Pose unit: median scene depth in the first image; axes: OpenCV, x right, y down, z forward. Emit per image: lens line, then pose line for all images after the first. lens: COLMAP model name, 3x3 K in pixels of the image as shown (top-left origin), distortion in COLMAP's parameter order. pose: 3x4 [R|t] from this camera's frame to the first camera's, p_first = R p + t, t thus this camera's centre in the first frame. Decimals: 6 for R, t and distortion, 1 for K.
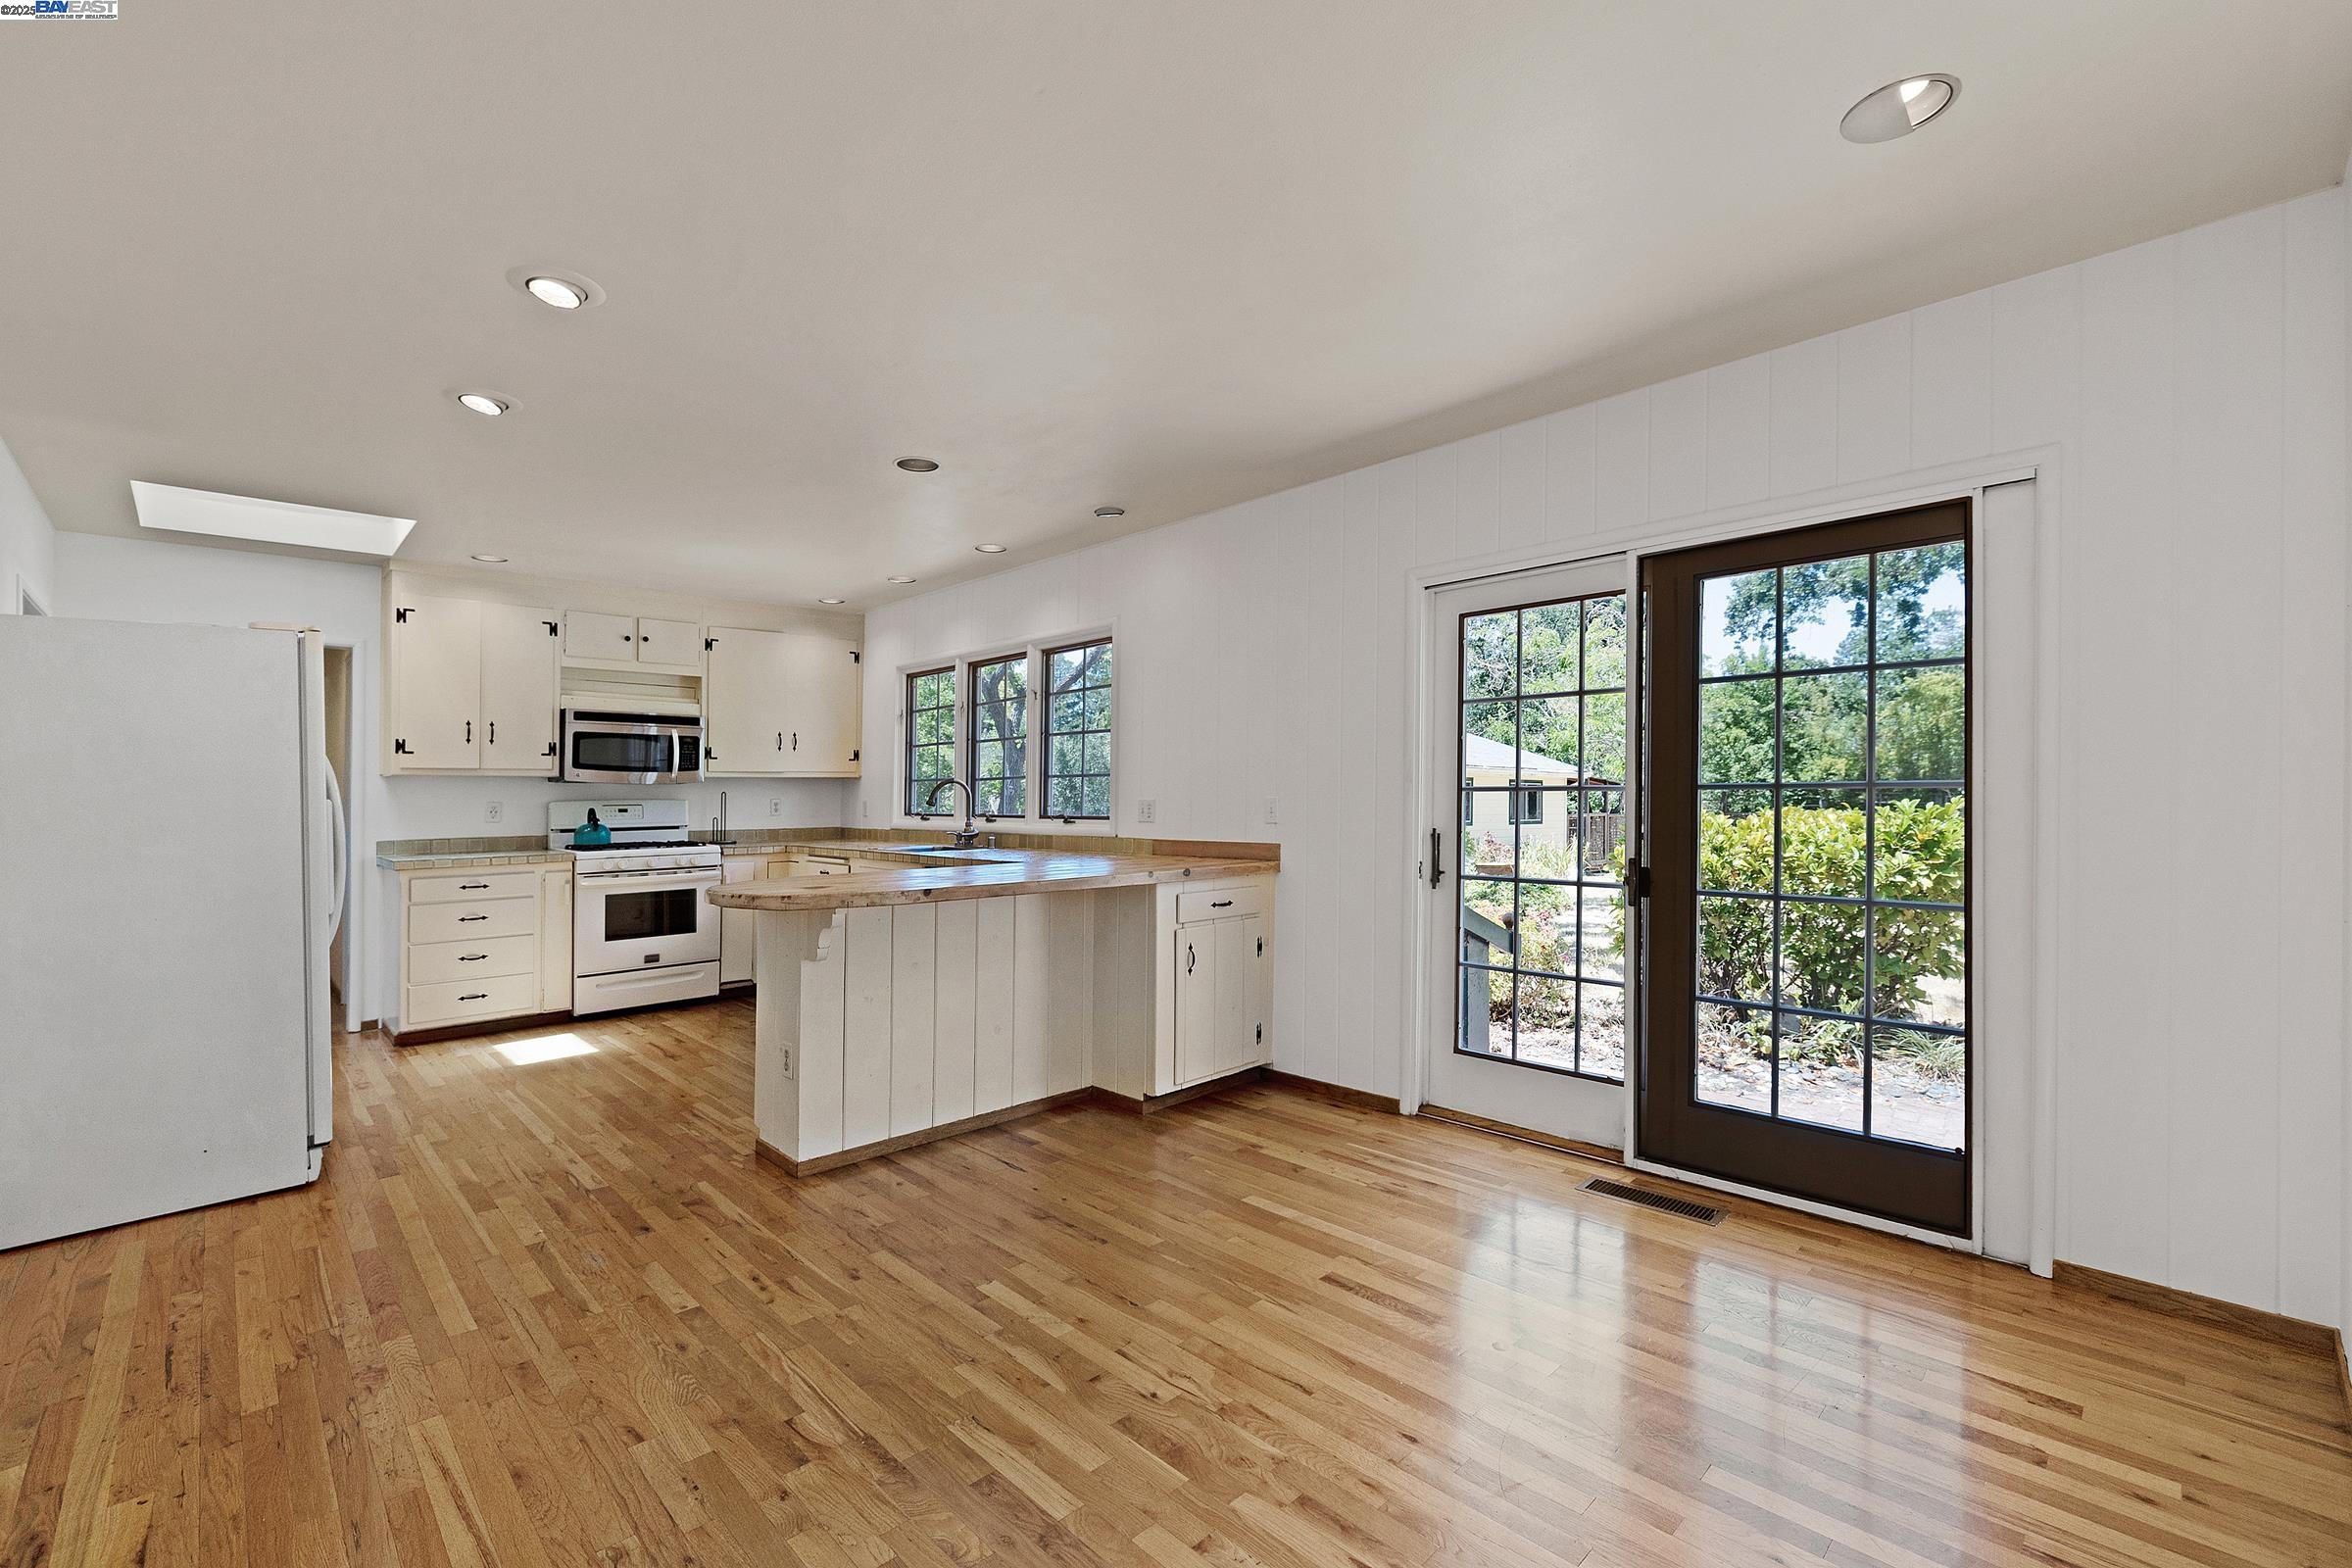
lens RADIAL K [[986.4, 0, 1176.1], [0, 986.4, 793.3], [0, 0, 1]] dist [0.000387, -0.000045]
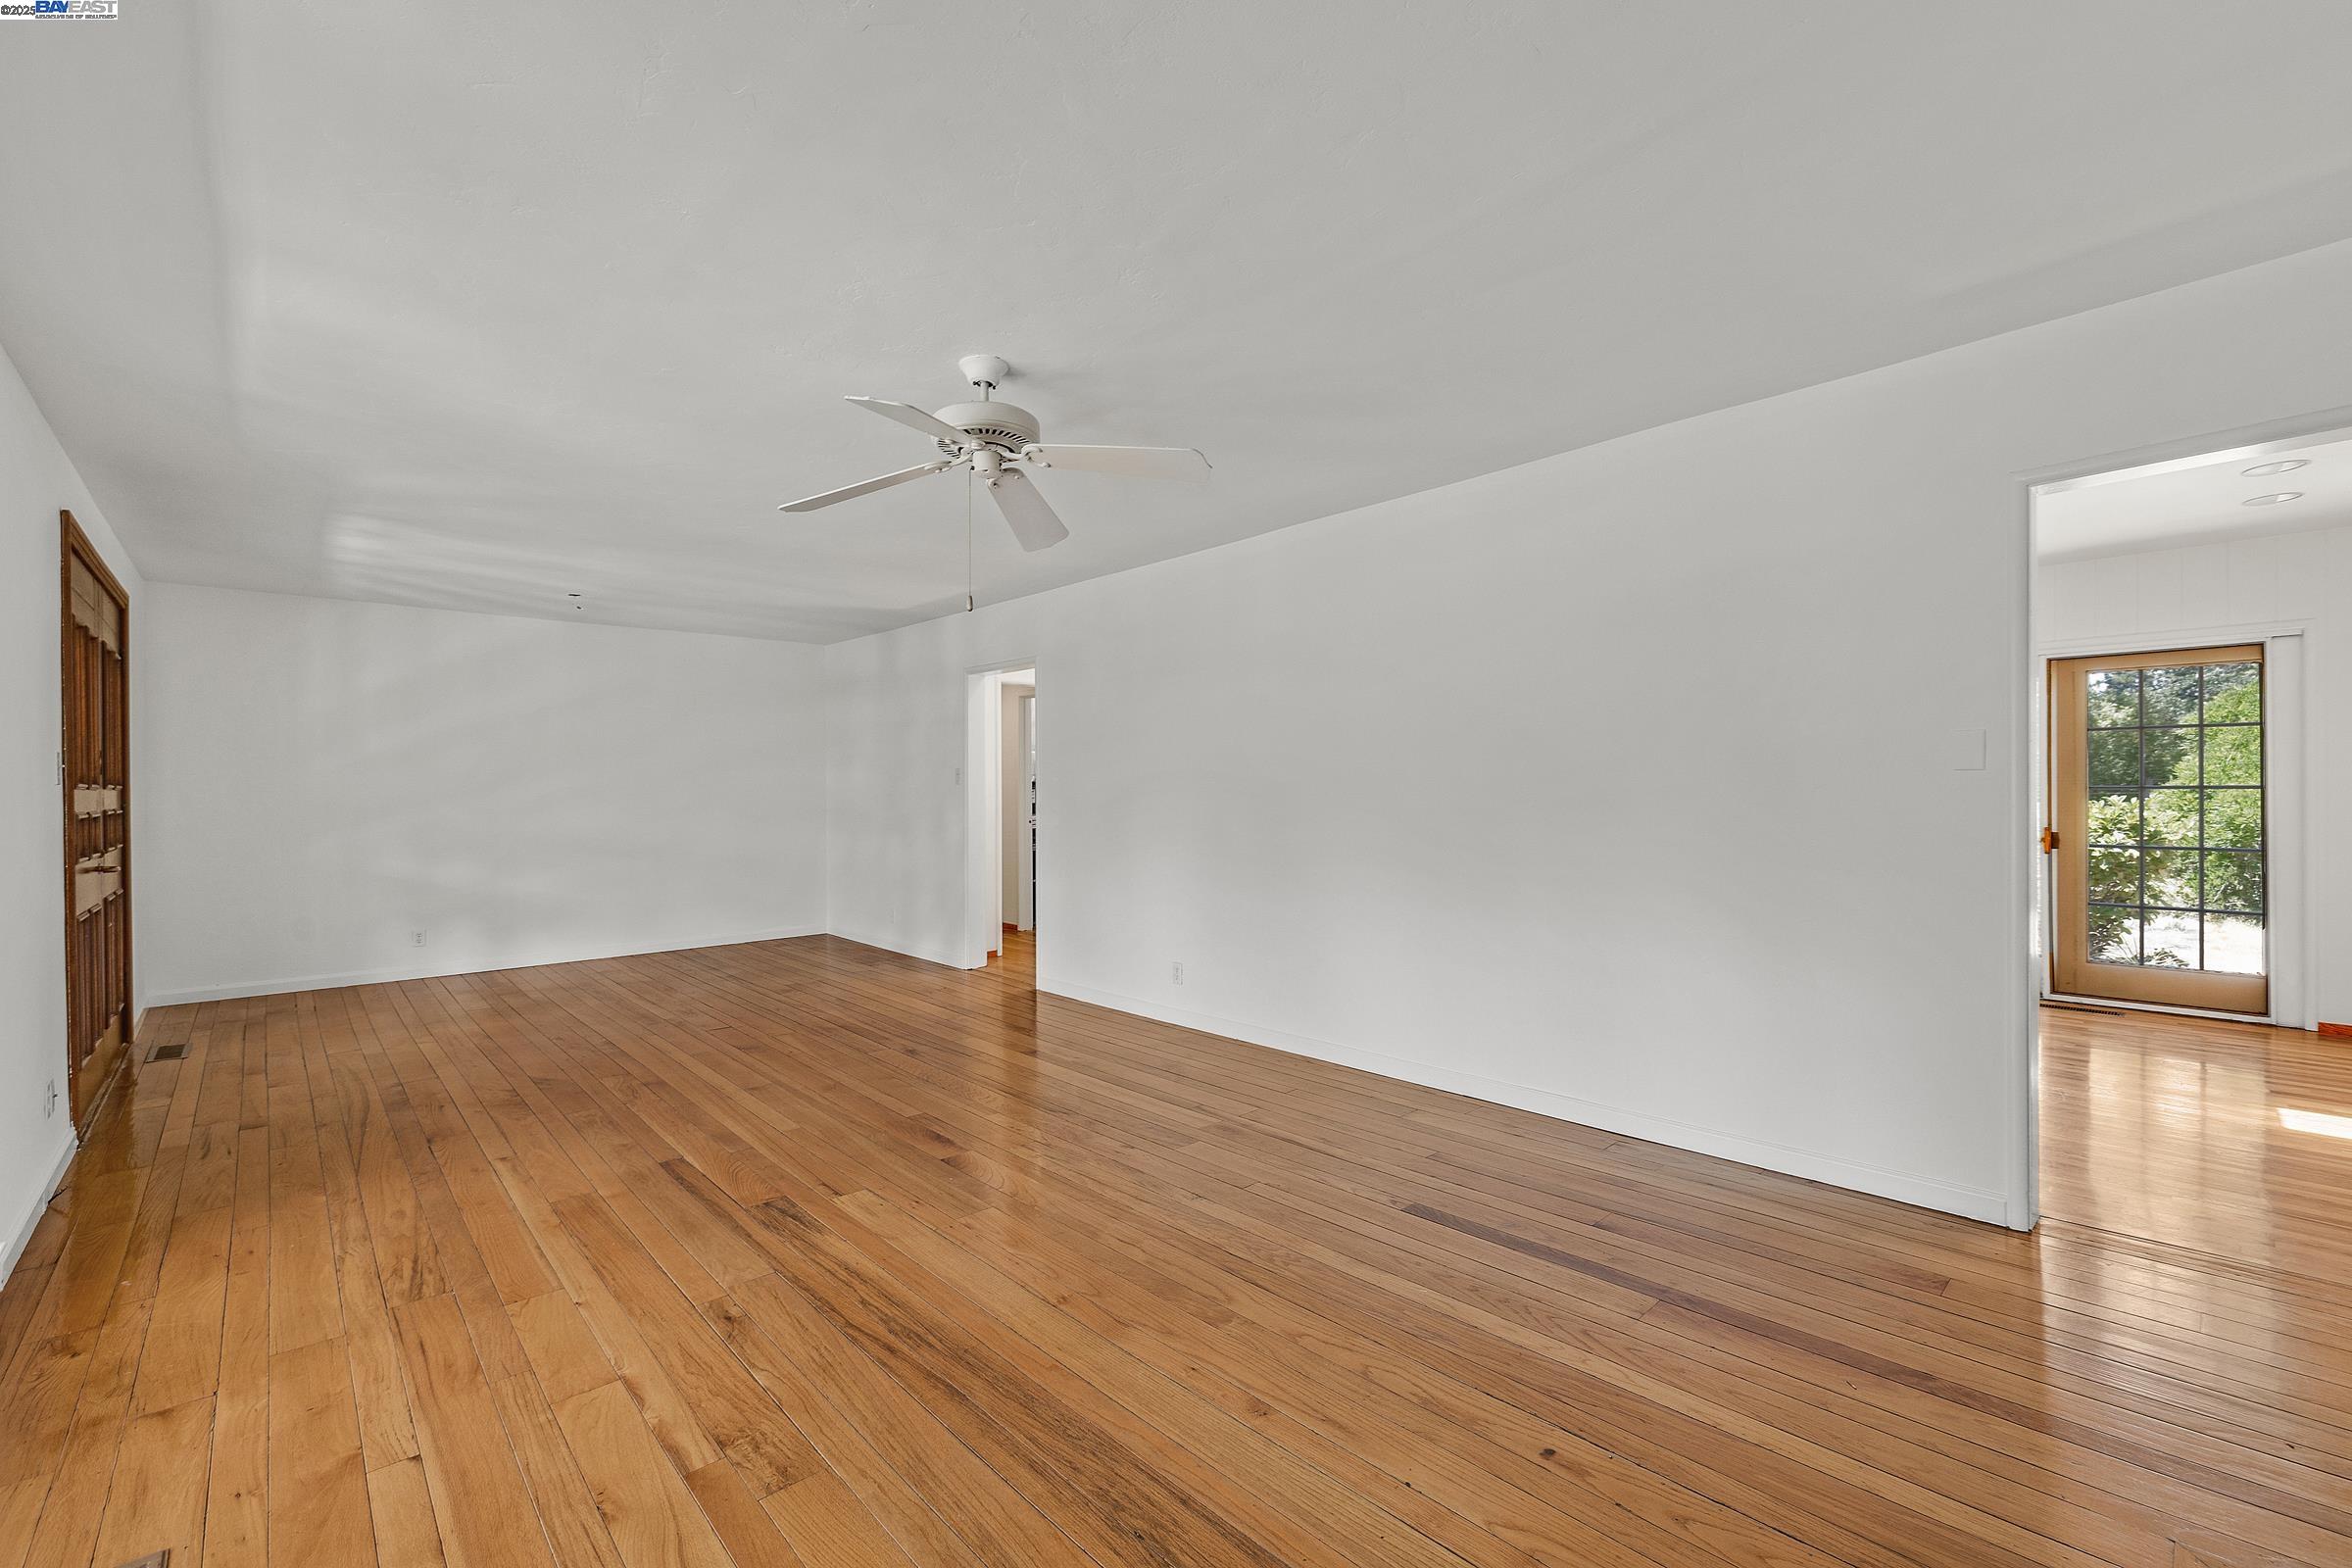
lens RADIAL K [[986.4, 0, 1161.2], [0, 986.4, 779.8], [0, 0, 1]] dist [0.000387, -0.000045]
pose [[0.999727, 0.001273, -0.023311, -0.618803], [-0.001512, 0.999946, -0.010239, 0.000229], [0.023296, 0.010271, 0.999676, -0.466537]]
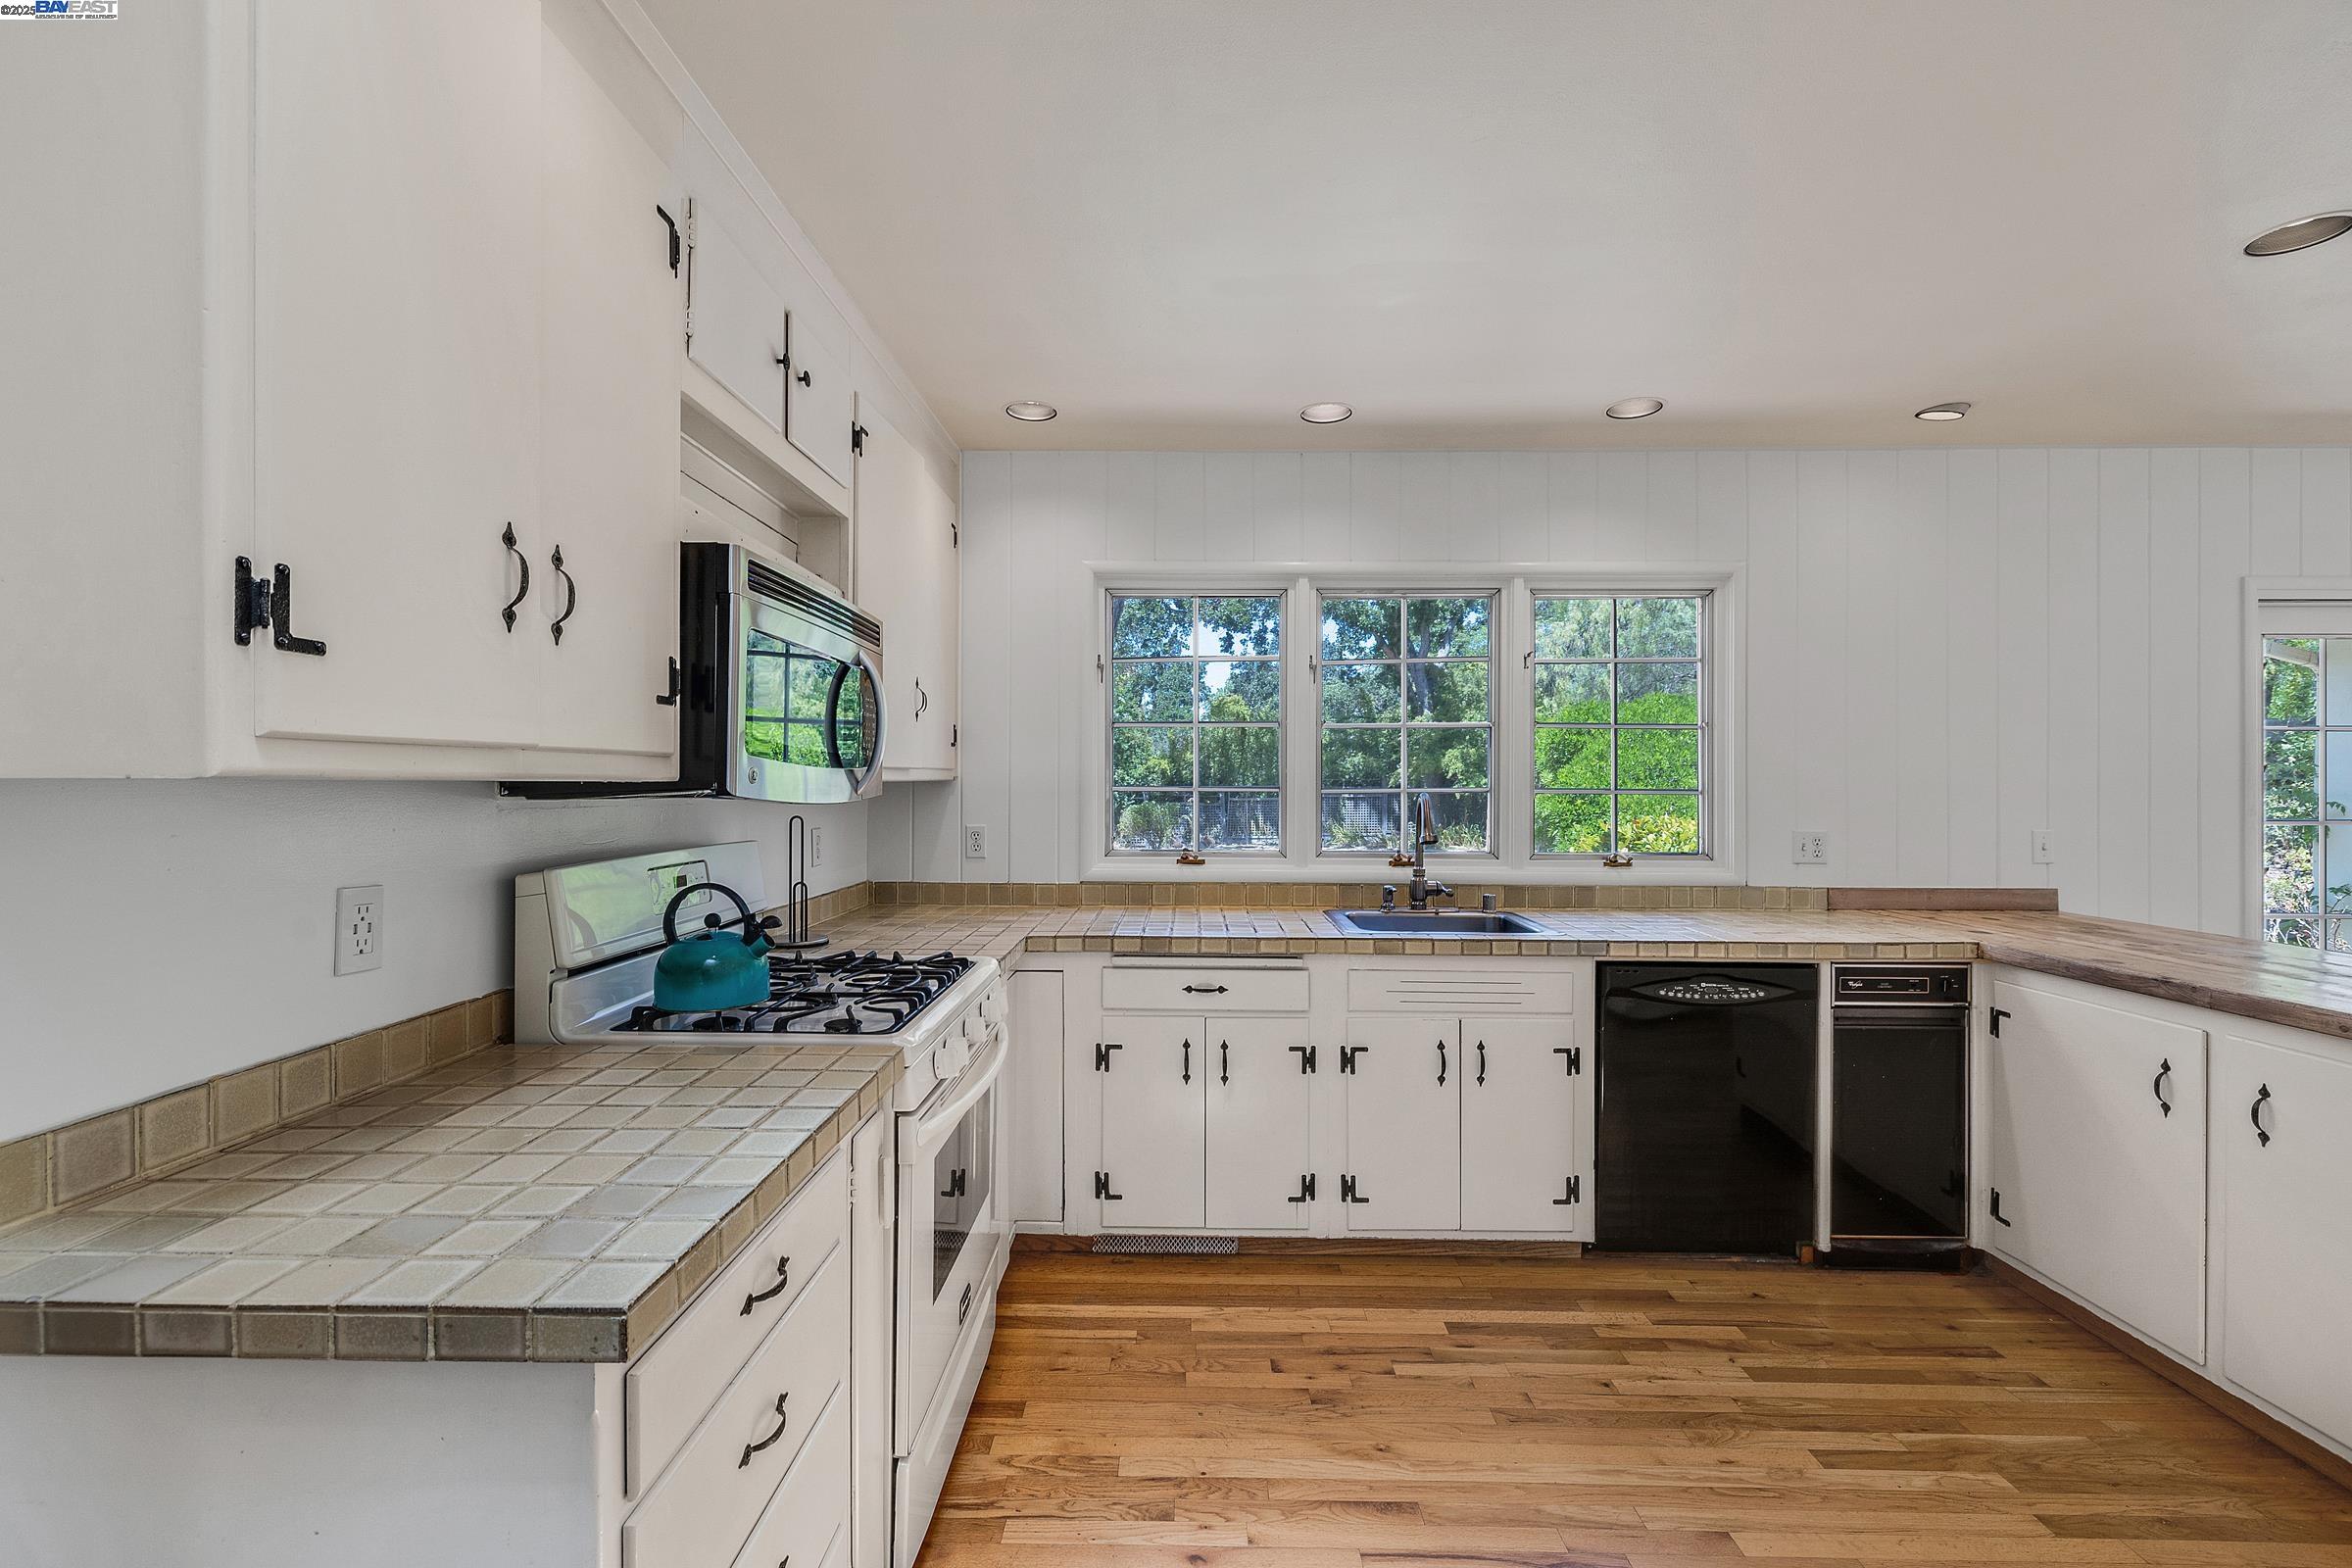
lens RADIAL K [[986.4, 0, 1167.9], [0, 986.4, 794.6], [0, 0, 1]] dist [0.000387, -0.000045]
pose [[0.707141, 0.003814, 0.707063, -0.738894], [-0.011569, 0.999914, 0.006177, -0.016449], [-0.706978, -0.012548, 0.707124, 0.716791]]
